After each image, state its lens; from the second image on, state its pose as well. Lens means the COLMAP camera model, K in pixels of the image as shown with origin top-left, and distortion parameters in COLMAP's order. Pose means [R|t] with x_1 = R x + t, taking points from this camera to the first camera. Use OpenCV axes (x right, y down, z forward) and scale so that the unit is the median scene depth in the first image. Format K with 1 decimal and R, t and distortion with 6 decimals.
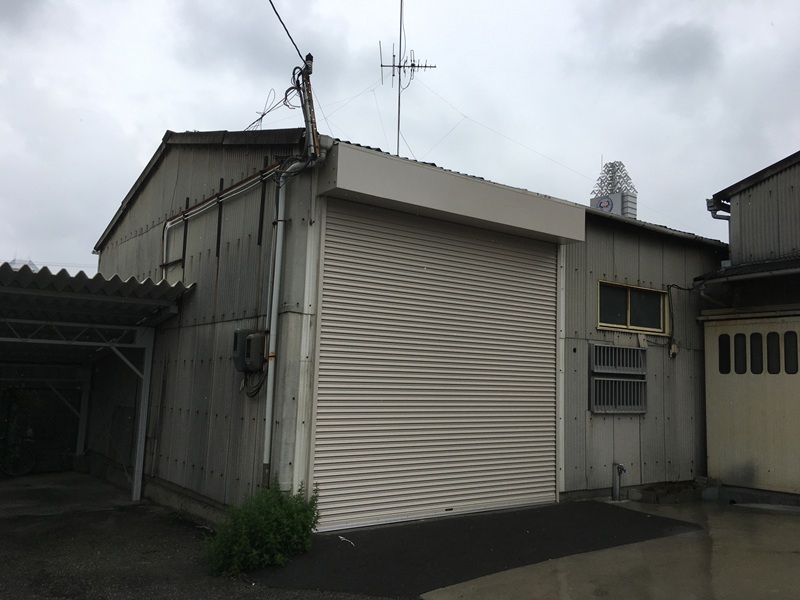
lens RADIAL K [[685.8, 0, 400.0], [0, 685.8, 300.0], [0, 0, 1]] dist [0.090337, -0.132575]
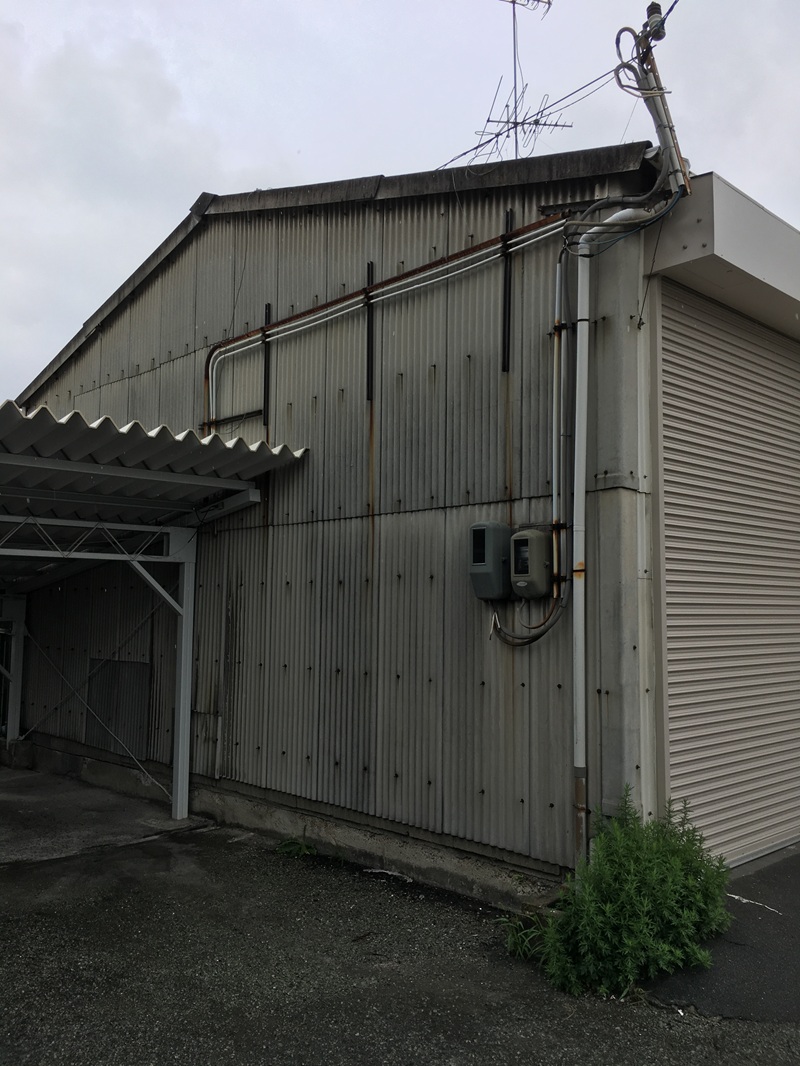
lens RADIAL K [[879.3, 0, 401.8], [0, 879.3, 540.8], [0, 0, 1]] dist [0.086785, -0.143593]
pose [[0.989923, -0.010443, 0.141219, -0.357035], [0.004344, 0.999047, 0.043427, 0.023147], [-0.141538, -0.042376, 0.989025, 0.279926]]
